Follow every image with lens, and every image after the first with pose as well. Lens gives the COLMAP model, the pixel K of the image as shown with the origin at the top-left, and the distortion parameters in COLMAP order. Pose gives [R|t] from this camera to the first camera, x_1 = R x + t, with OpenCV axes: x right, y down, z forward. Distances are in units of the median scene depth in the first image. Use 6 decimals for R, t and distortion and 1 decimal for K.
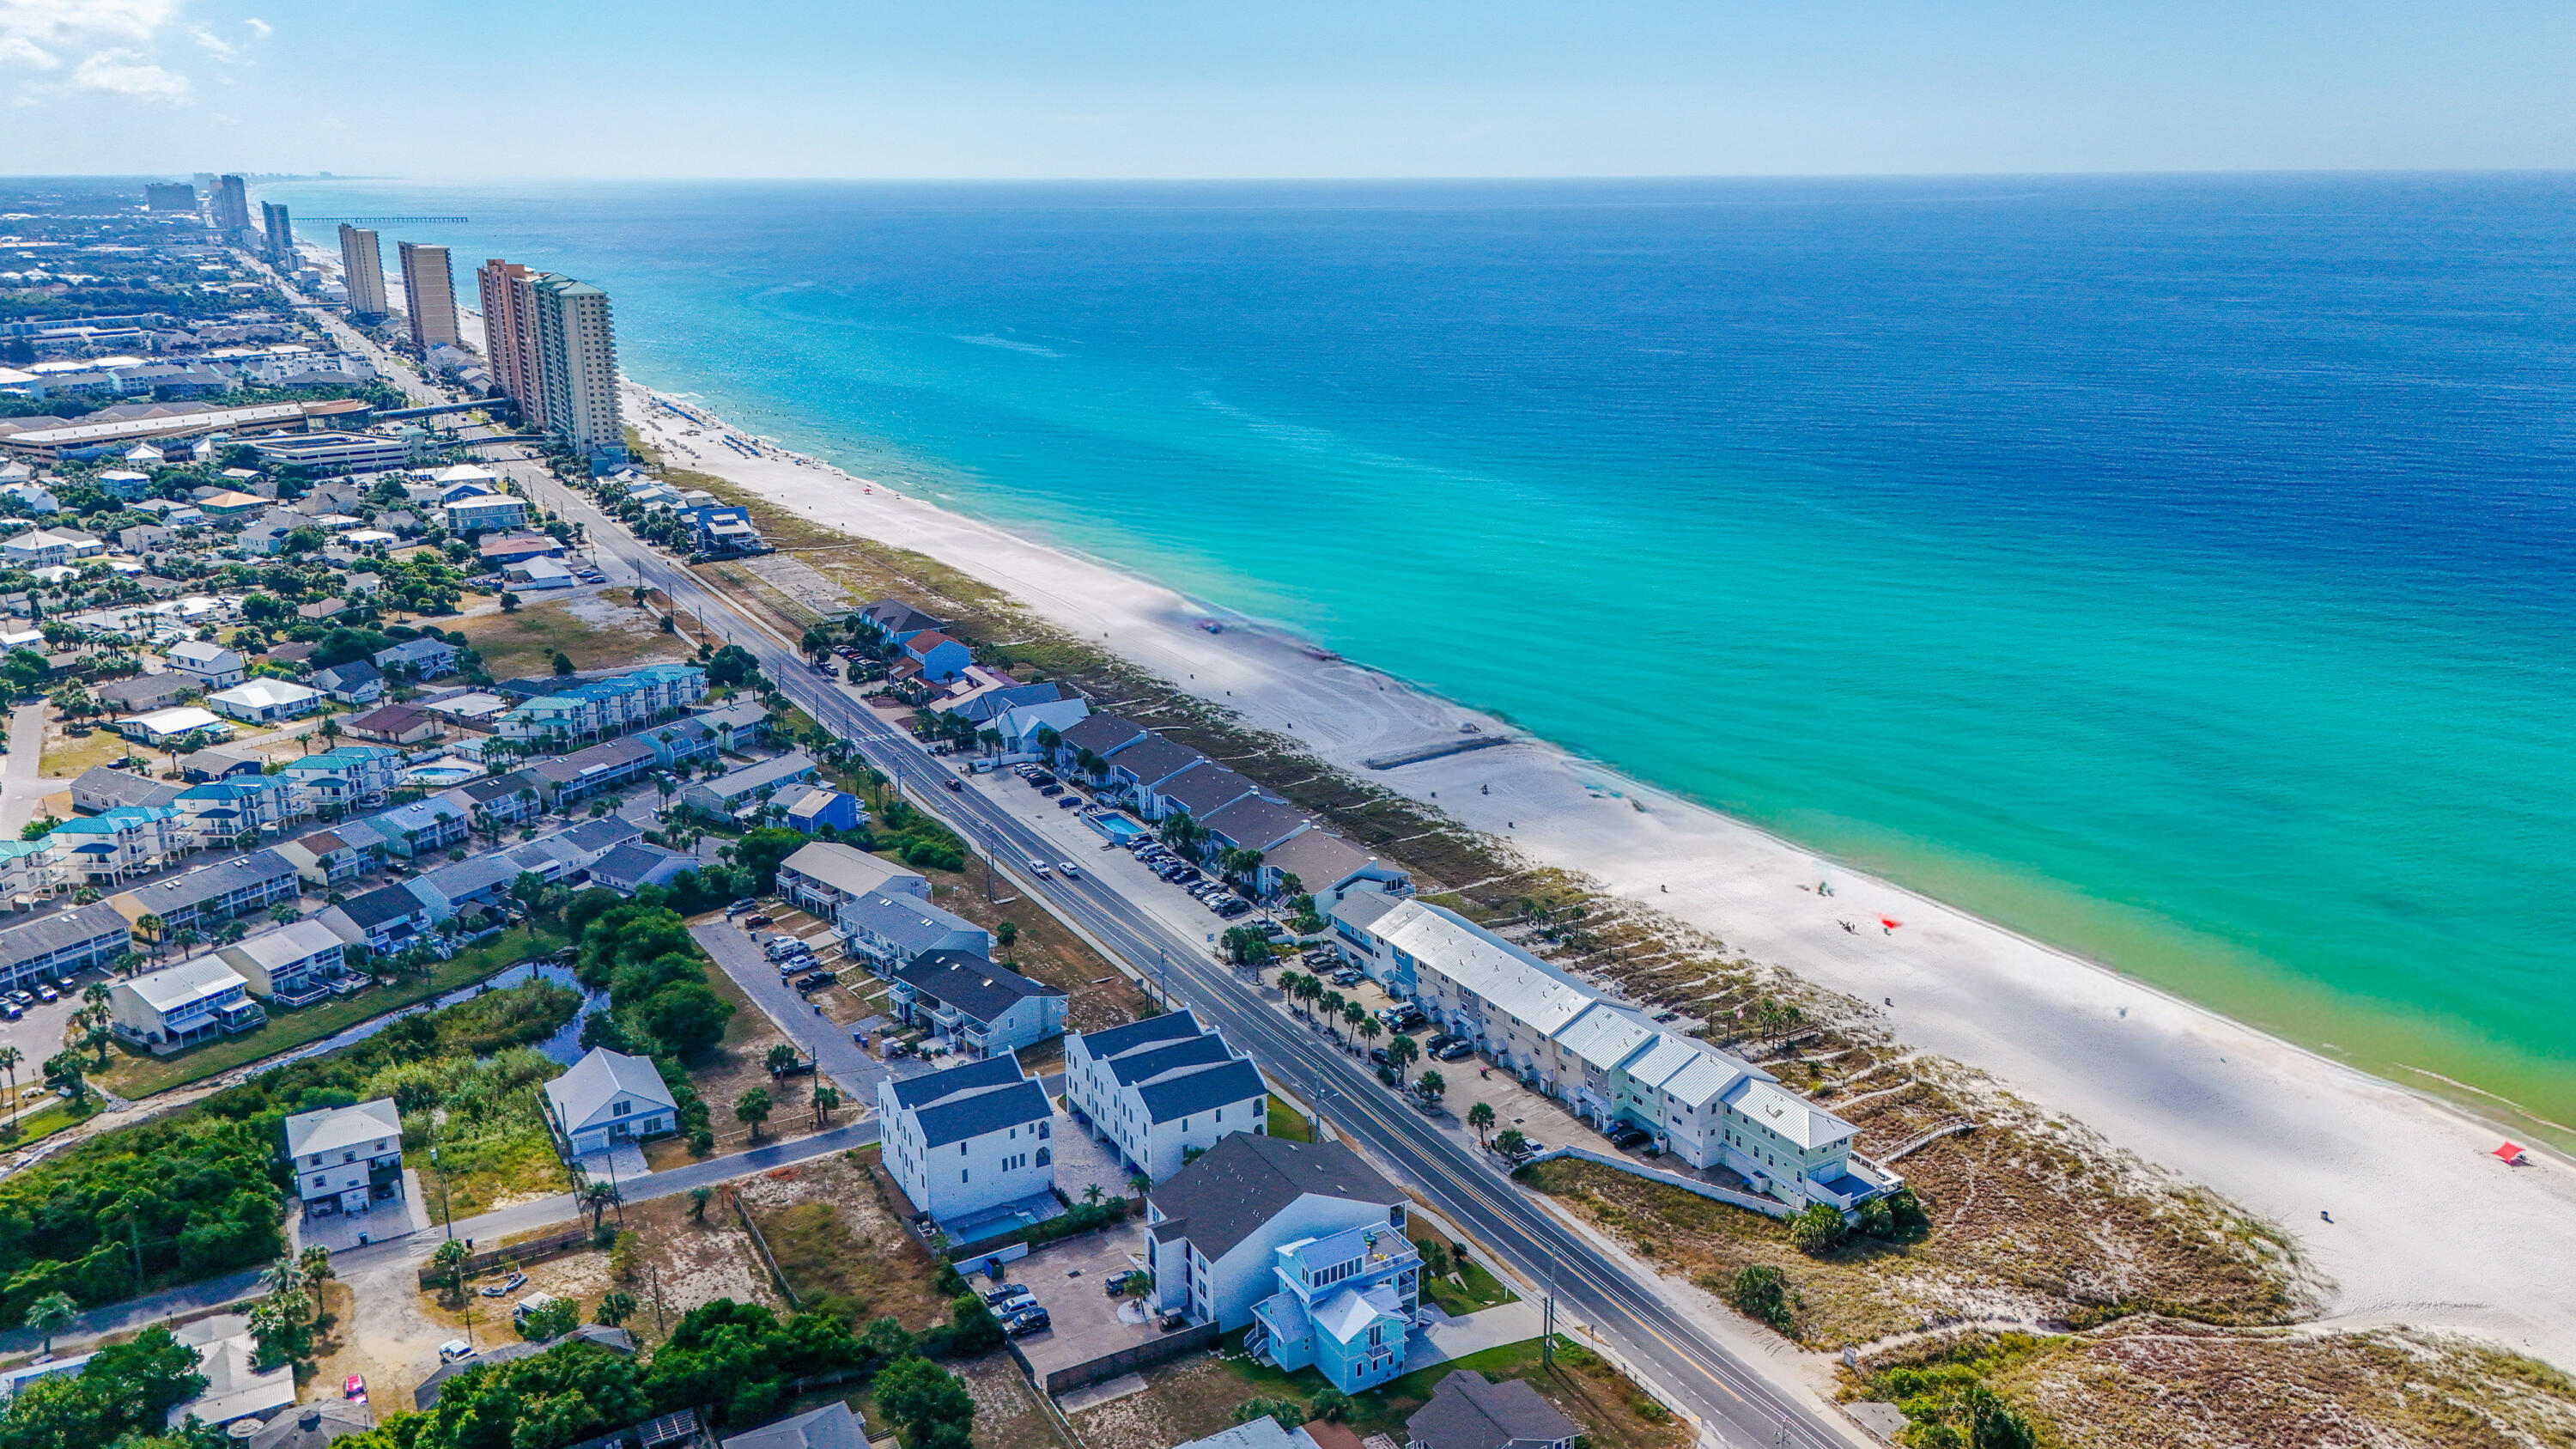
lens RADIAL K [[1900.4, 0, 1291.4], [0, 1900.4, 727.9], [0, 0, 1]] dist [0.067166, -0.064158]
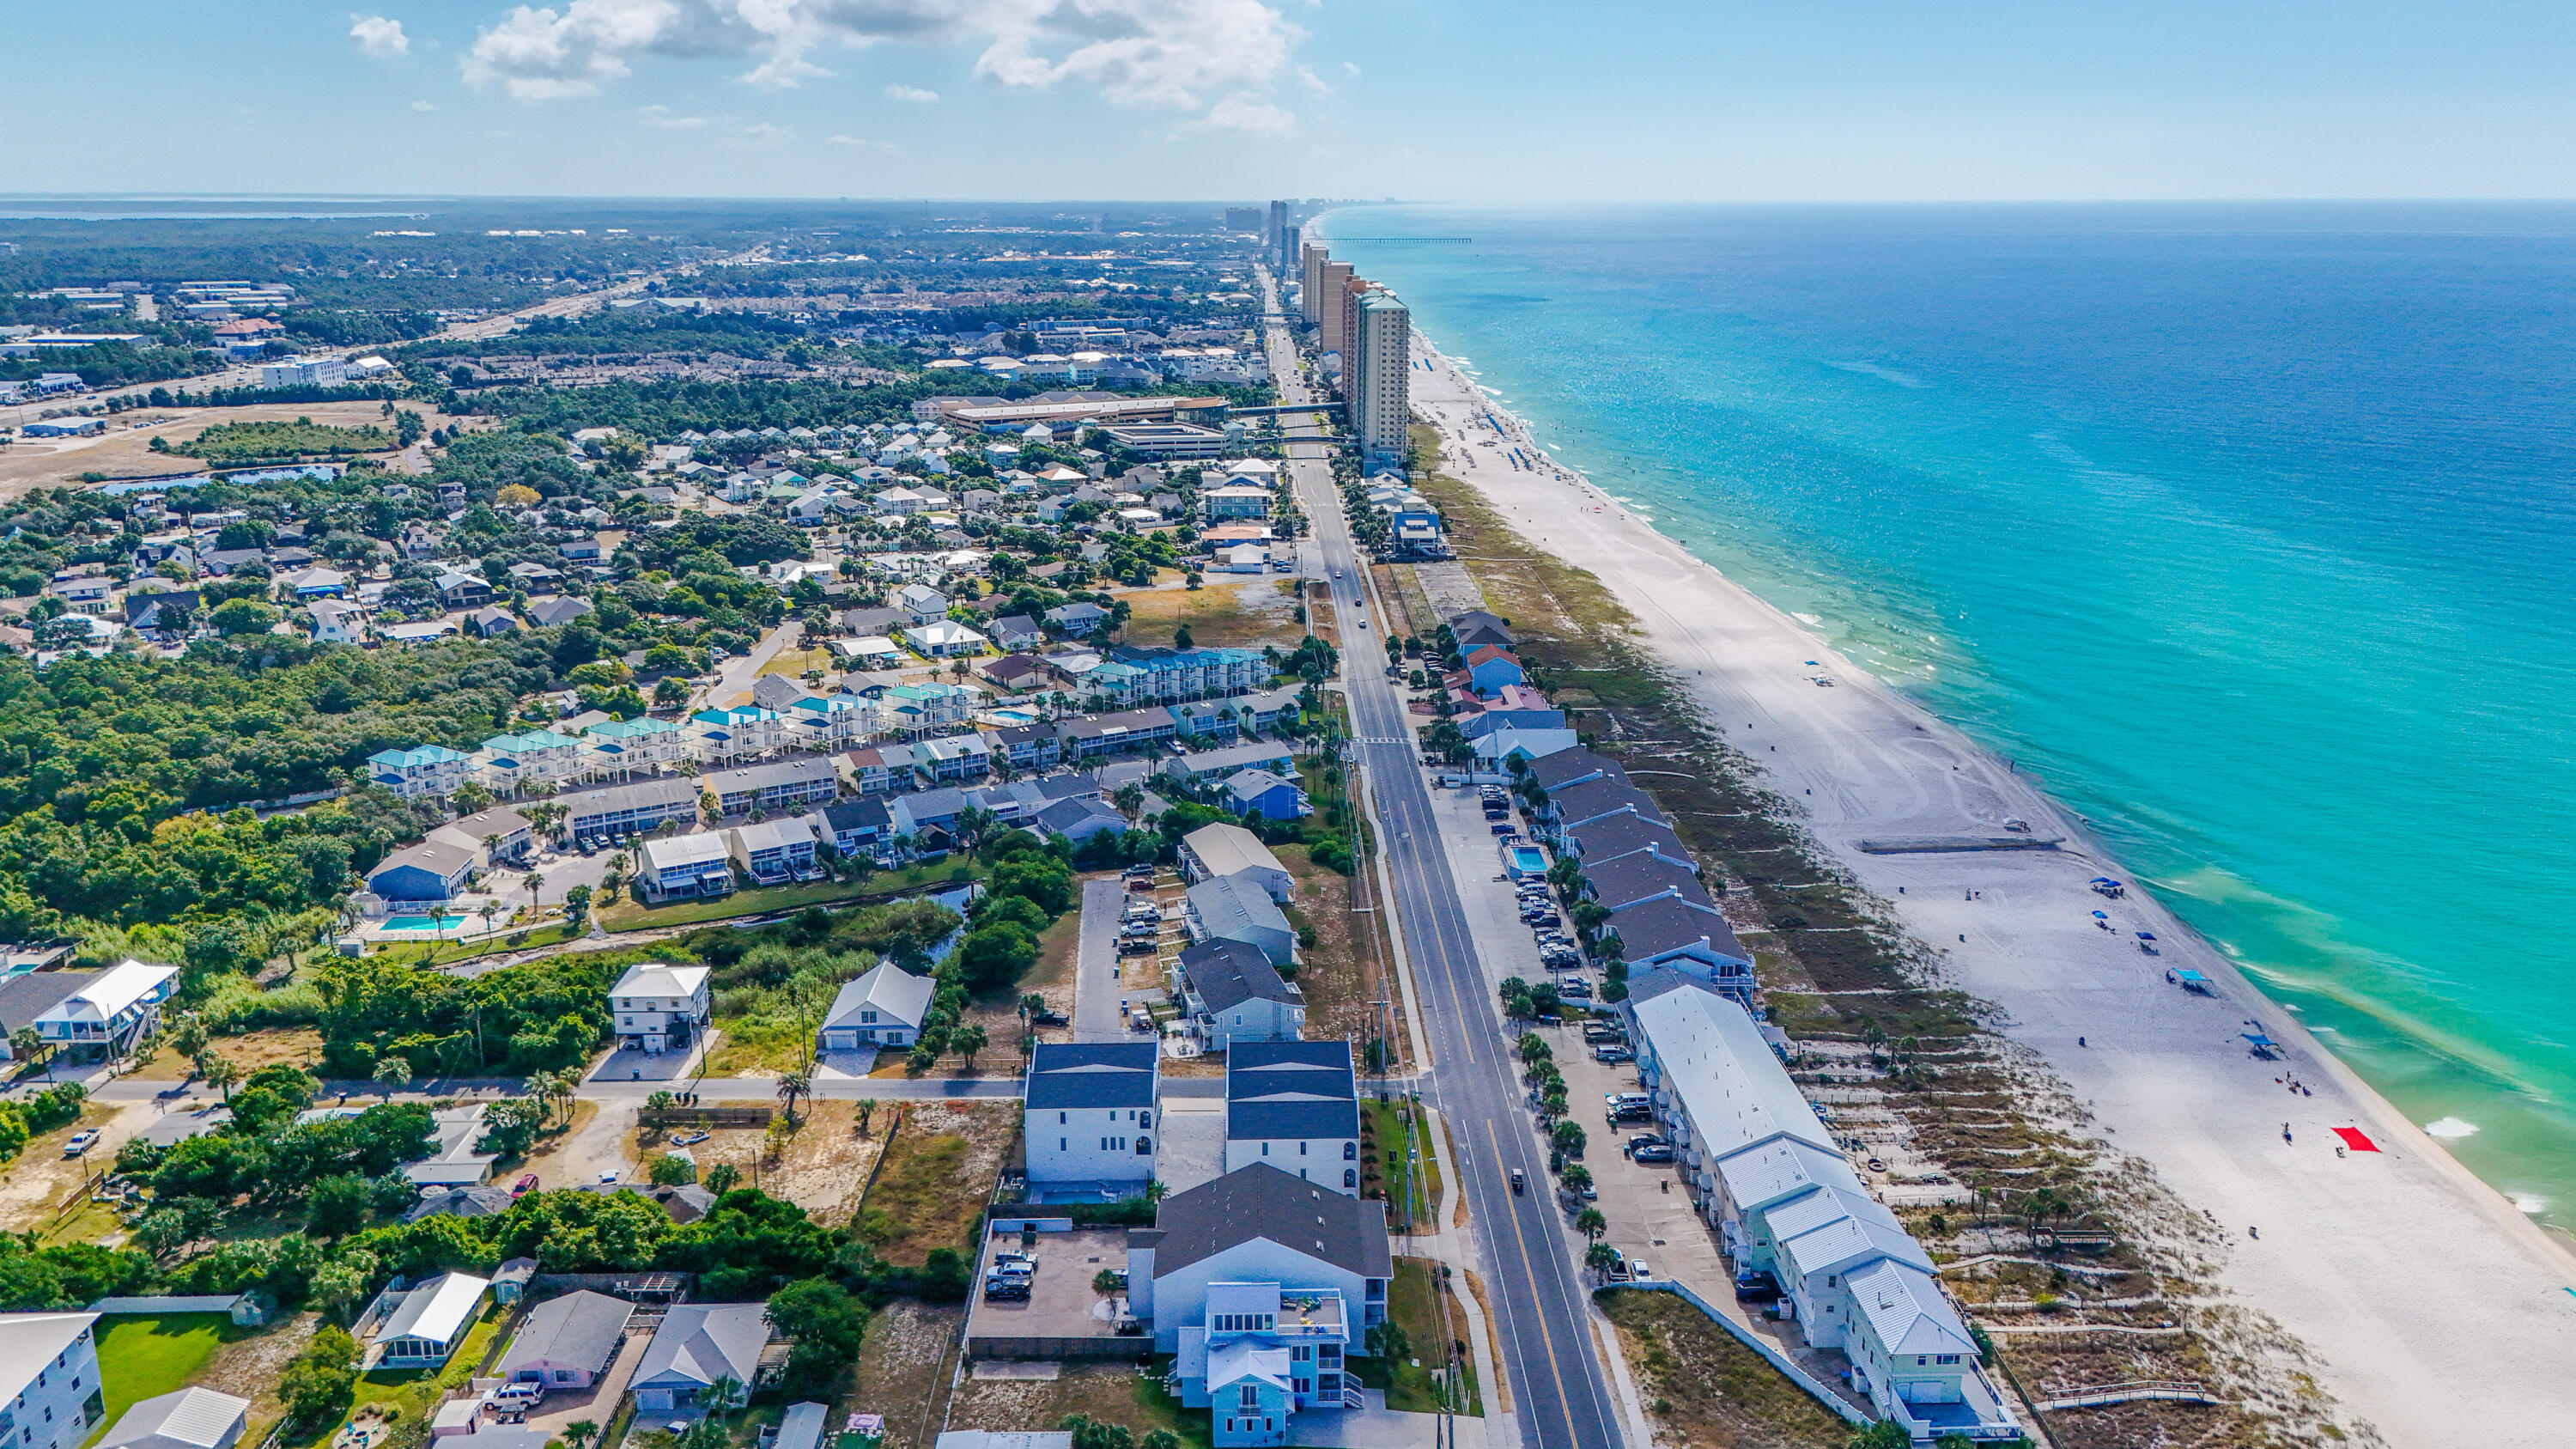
lens RADIAL K [[1900.4, 0, 1278.4], [0, 1900.4, 725.3], [0, 0, 1]] dist [0.067166, -0.064158]
pose [[0.873860, 0.135878, -0.466803, 0.271779], [-0.141866, 0.989630, 0.022488, -0.023345], [0.465018, 0.046572, 0.884075, 0.082304]]
